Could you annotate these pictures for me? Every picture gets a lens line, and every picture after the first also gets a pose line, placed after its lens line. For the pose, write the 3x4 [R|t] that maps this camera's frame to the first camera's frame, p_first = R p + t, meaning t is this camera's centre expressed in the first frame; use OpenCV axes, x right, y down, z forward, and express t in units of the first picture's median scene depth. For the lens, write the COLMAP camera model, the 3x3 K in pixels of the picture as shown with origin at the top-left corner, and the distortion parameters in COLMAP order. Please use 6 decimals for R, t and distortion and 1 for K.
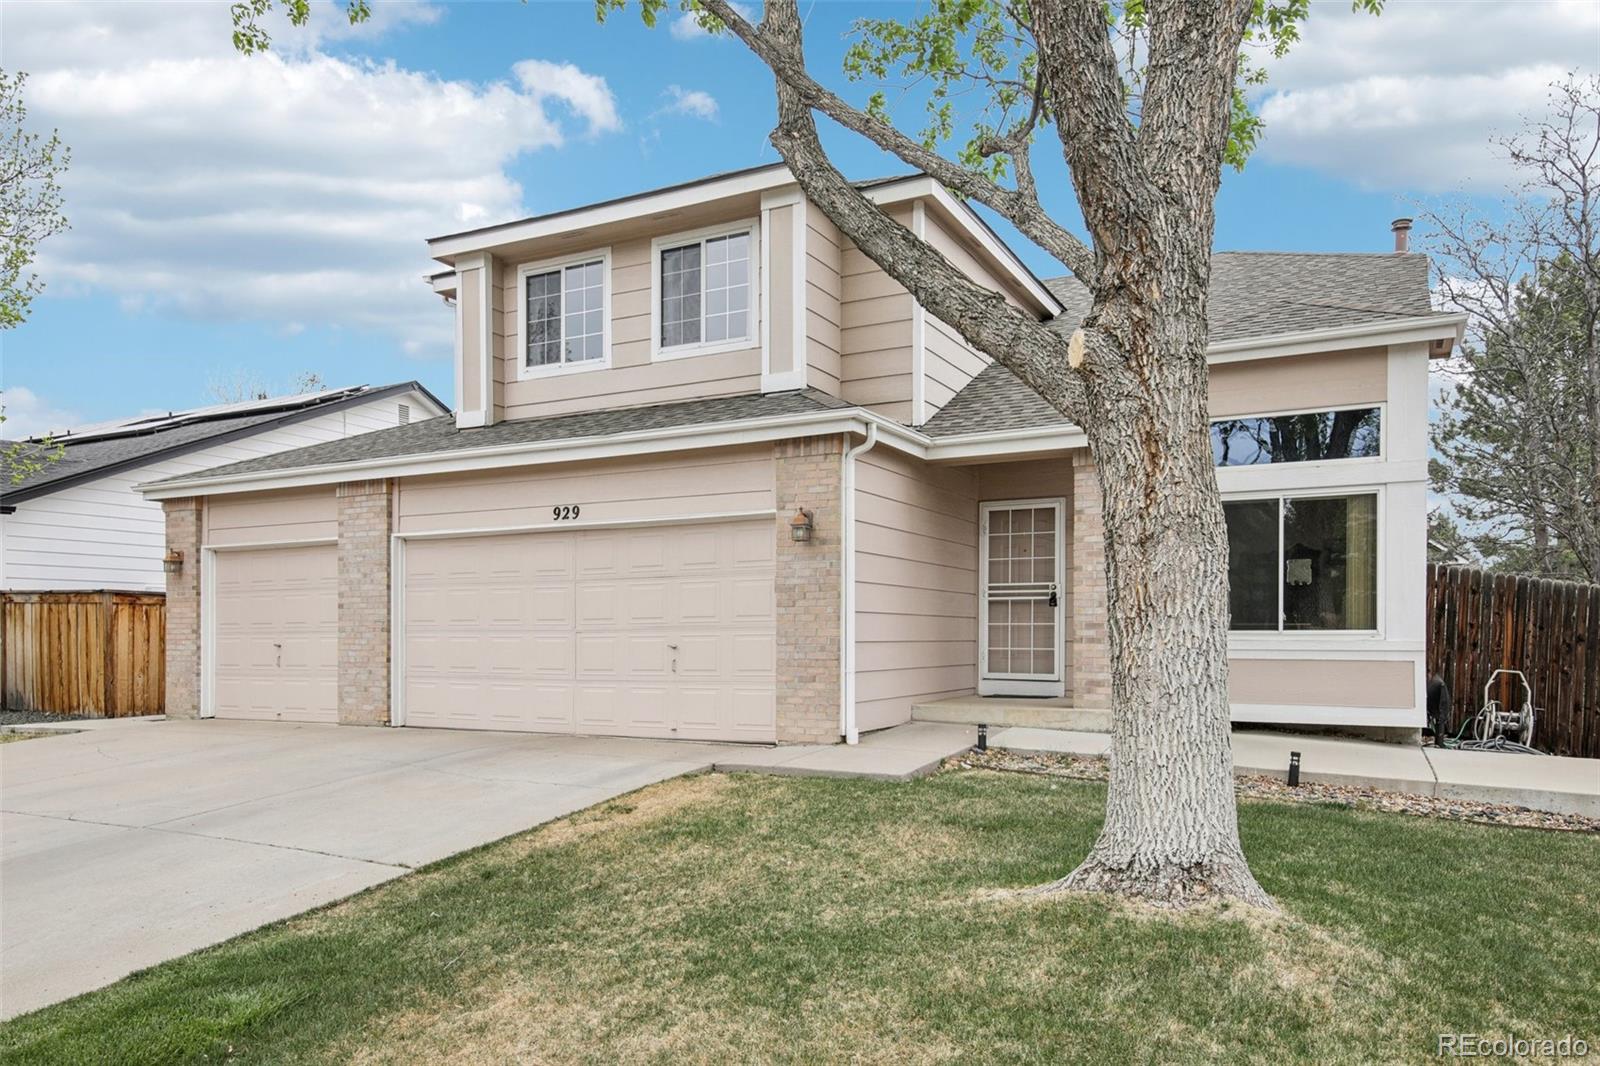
lens RADIAL K [[1137.1, 0, 767.3], [0, 1137.1, 626.1], [0, 0, 1]] dist [-0.000406, -0.000366]
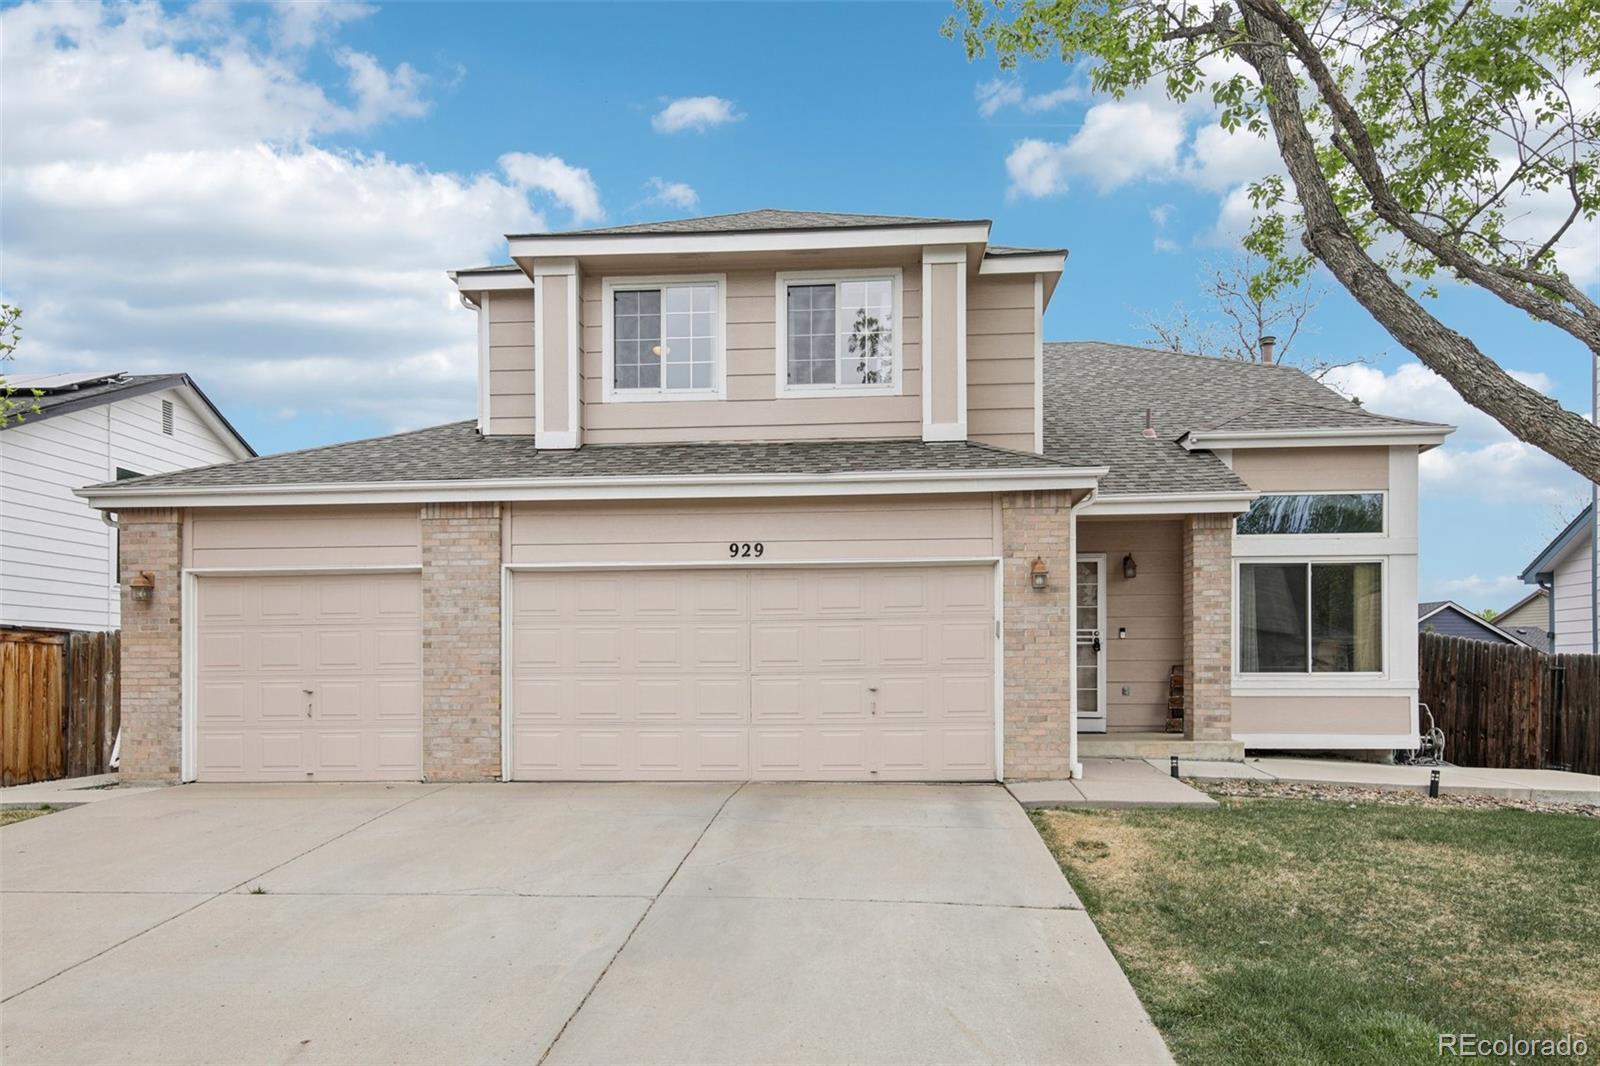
lens RADIAL K [[1152.5, 0, 798.0], [0, 1152.5, 664.5], [0, 0, 1]] dist [0.001724, 0.005398]
pose [[0.916243, 0.001665, 0.400619, -0.481464], [-0.000829, 0.999997, -0.002261, -0.001038], [-0.400622, 0.001740, 0.916242, 0.085317]]
